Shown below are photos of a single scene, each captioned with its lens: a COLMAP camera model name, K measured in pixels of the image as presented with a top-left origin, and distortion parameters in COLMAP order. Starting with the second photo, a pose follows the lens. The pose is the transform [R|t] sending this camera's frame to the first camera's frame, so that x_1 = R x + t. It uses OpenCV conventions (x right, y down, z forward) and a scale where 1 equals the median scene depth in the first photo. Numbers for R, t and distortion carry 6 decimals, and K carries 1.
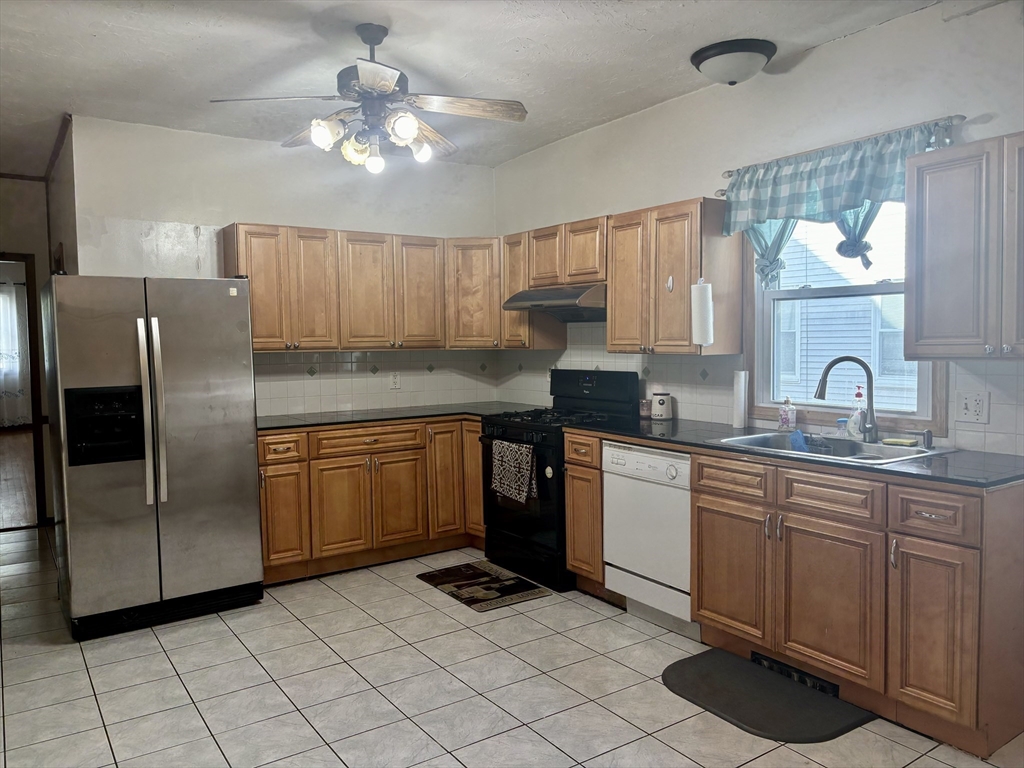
lens RADIAL K [[775.9, 0, 514.0], [0, 775.9, 381.6], [0, 0, 1]] dist [0.044419, -0.045346]
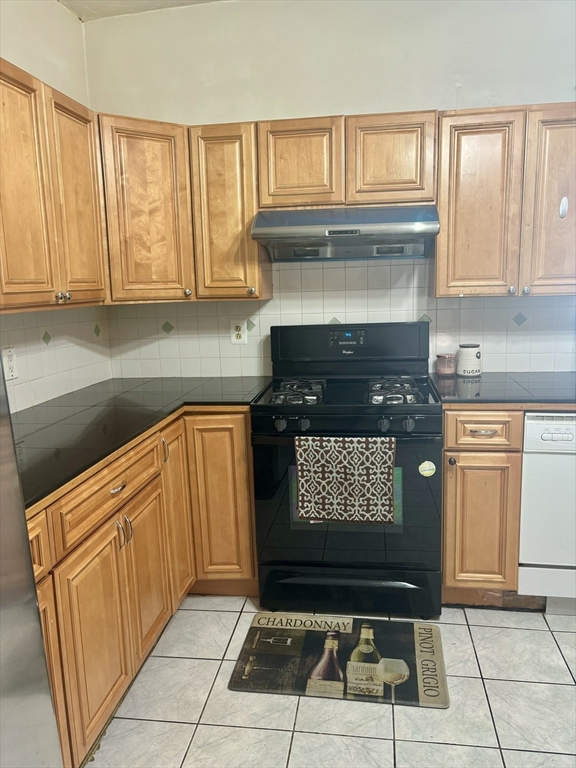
lens RADIAL K [[581.9, 0, 289.4], [0, 581.9, 387.7], [0, 0, 1]] dist [0.044419, -0.045346]
pose [[0.670788, -0.138452, 0.728611, -0.392967], [0.062645, 0.989487, 0.130350, -0.032712], [-0.738998, -0.041794, 0.672410, 0.683658]]
